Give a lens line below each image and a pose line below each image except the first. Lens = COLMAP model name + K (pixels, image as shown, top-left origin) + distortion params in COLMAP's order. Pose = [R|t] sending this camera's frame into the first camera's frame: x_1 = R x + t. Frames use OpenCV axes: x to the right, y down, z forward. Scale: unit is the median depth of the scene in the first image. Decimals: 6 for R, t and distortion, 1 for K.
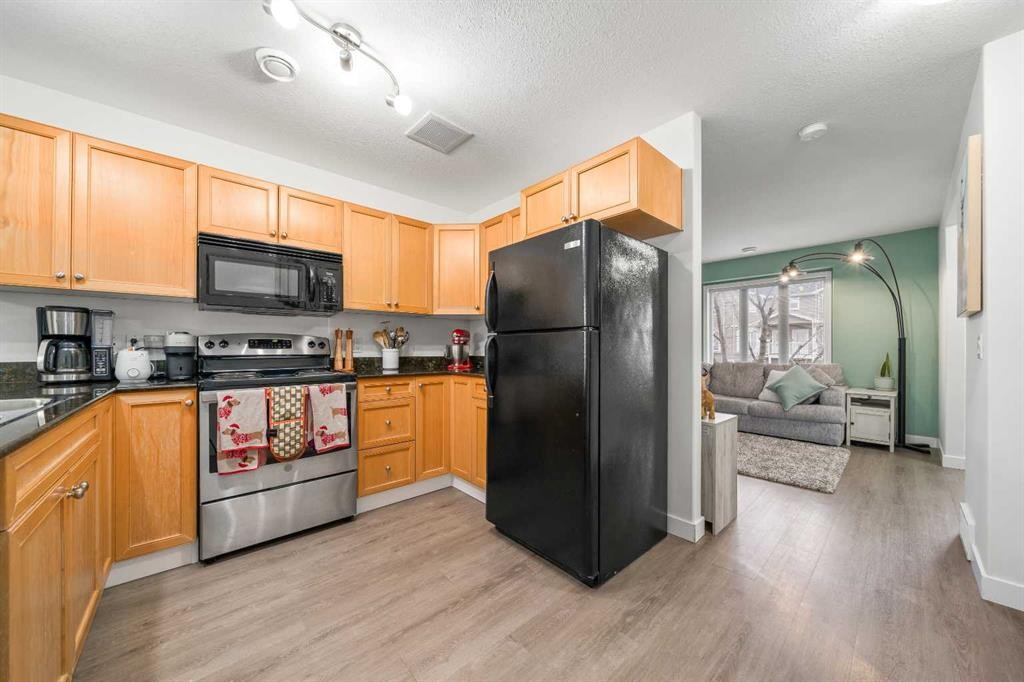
lens RADIAL K [[361.1, 0, 510.0], [0, 361.1, 346.5], [0, 0, 1]] dist [-0.001897, -0.000237]
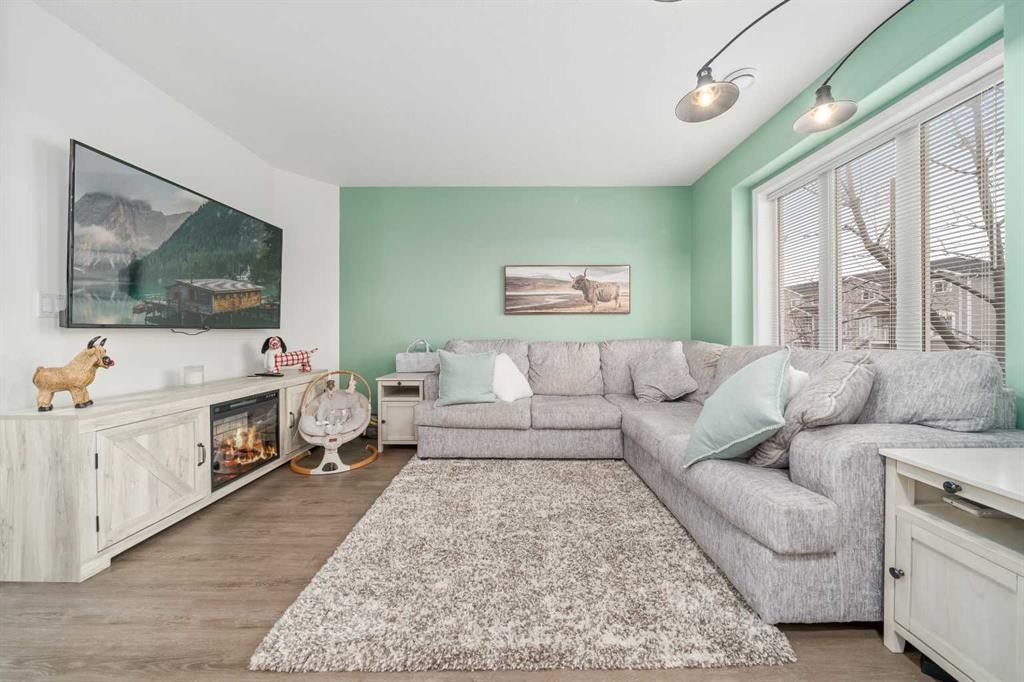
lens RADIAL K [[361.1, 0, 509.3], [0, 361.1, 335.3], [0, 0, 1]] dist [-0.001897, -0.000237]
pose [[0.743234, -0.000282, -0.669032, 0.918280], [0.001807, 0.999997, 0.001586, 0.038320], [0.669030, -0.002388, 0.743232, 0.617723]]
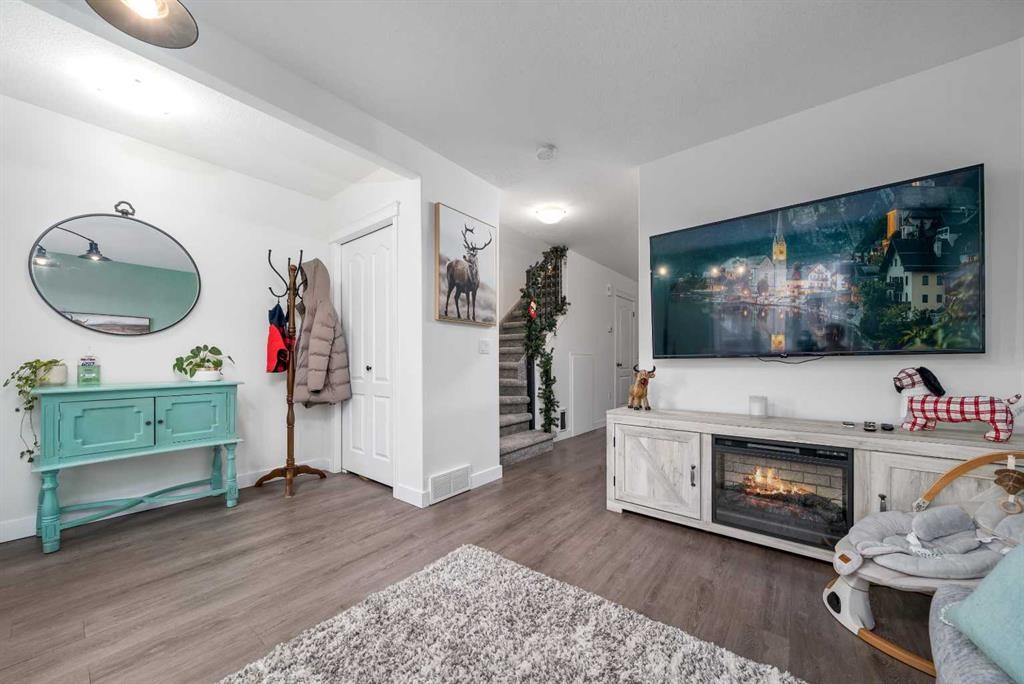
lens RADIAL K [[361.1, 0, 517.6], [0, 361.1, 364.9], [0, 0, 1]] dist [-0.001897, -0.000237]
pose [[-0.982936, 0.000826, -0.183946, 0.633603], [0.001106, 0.999998, -0.001417, 0.039093], [0.183945, -0.001596, -0.982935, 1.154558]]
